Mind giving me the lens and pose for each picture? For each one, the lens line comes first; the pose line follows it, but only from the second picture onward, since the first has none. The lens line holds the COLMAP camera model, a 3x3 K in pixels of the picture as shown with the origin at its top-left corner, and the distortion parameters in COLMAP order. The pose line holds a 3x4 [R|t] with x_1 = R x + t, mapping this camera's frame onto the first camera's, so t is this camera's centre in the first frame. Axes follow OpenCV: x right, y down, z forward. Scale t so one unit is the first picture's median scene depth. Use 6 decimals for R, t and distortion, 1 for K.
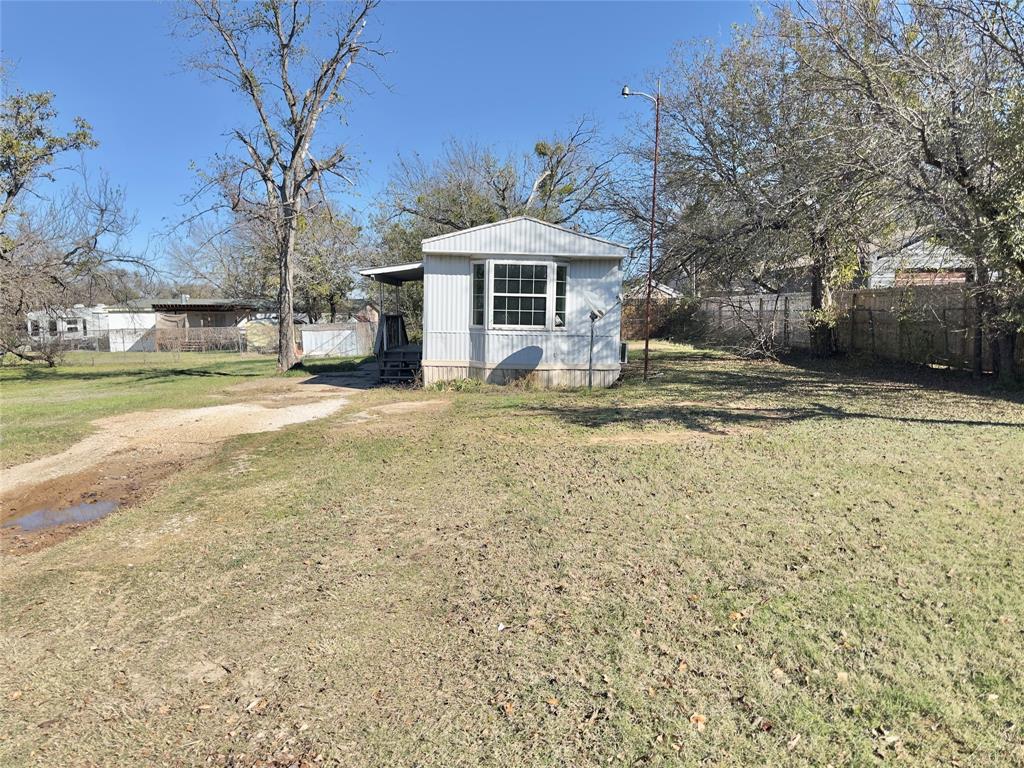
lens RADIAL K [[821.2, 0, 511.0], [0, 821.2, 389.4], [0, 0, 1]] dist [0.076234, -0.011091]
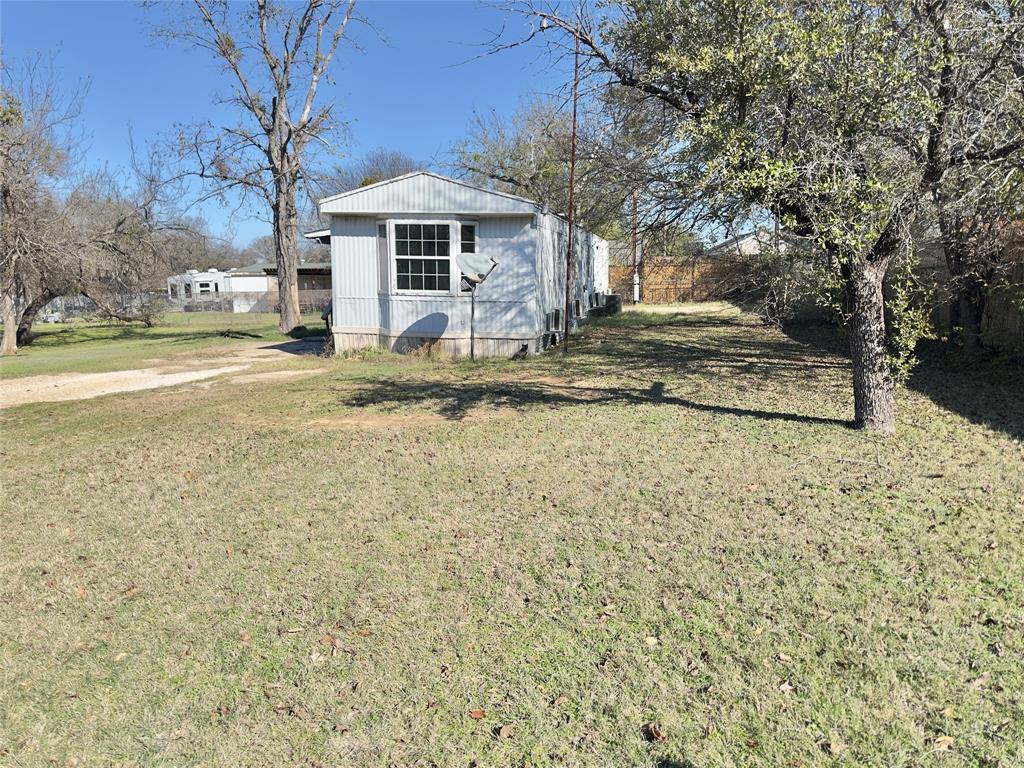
lens RADIAL K [[821.2, 0, 512.6], [0, 821.2, 378.4], [0, 0, 1]] dist [0.076234, -0.011091]
pose [[0.965388, 0.025176, -0.259601, 0.351316], [-0.015826, 0.999151, 0.038044, -0.015335], [0.260338, -0.032618, 0.964966, 0.124577]]
